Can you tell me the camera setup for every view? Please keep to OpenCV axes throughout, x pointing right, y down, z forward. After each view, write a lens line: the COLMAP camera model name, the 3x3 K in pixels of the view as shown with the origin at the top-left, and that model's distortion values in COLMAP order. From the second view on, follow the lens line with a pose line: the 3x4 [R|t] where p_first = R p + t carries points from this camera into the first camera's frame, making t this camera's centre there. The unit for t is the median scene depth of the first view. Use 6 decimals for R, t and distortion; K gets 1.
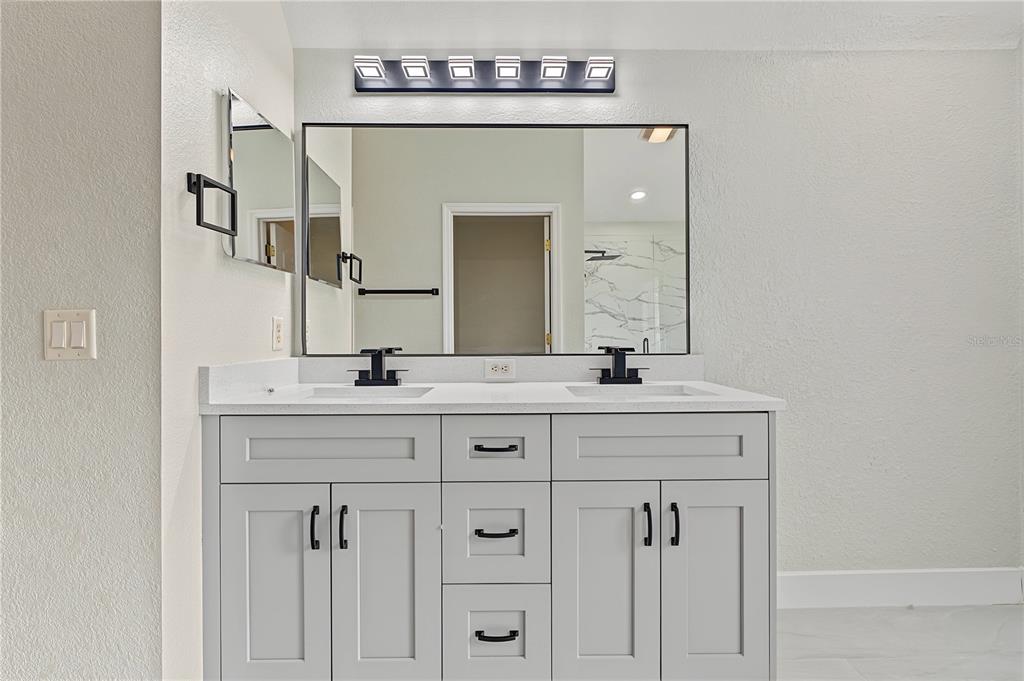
lens RADIAL K [[473.7, 0, 511.9], [0, 473.7, 331.4], [0, 0, 1]] dist [-0.001001, -0.000165]
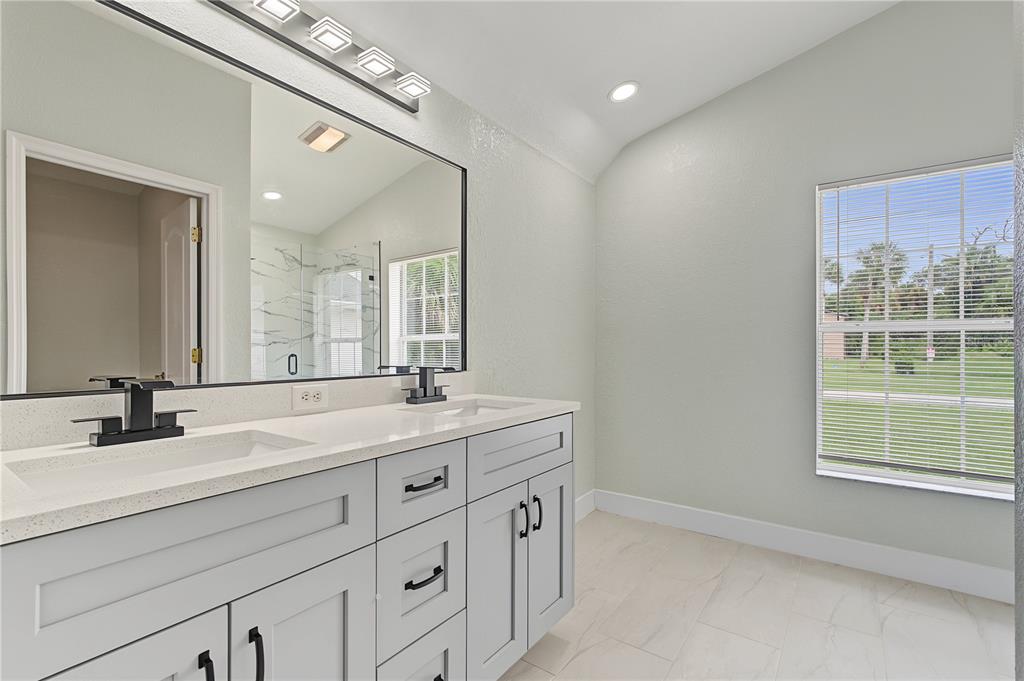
lens RADIAL K [[468.2, 0, 512.3], [0, 468.2, 345.3], [0, 0, 1]] dist [0.000089, 0.000768]
pose [[0.583169, 0.011123, 0.812275, -0.654316], [-0.014441, 0.999890, -0.003324, -0.016305], [-0.812222, -0.009792, 0.583266, 0.345655]]
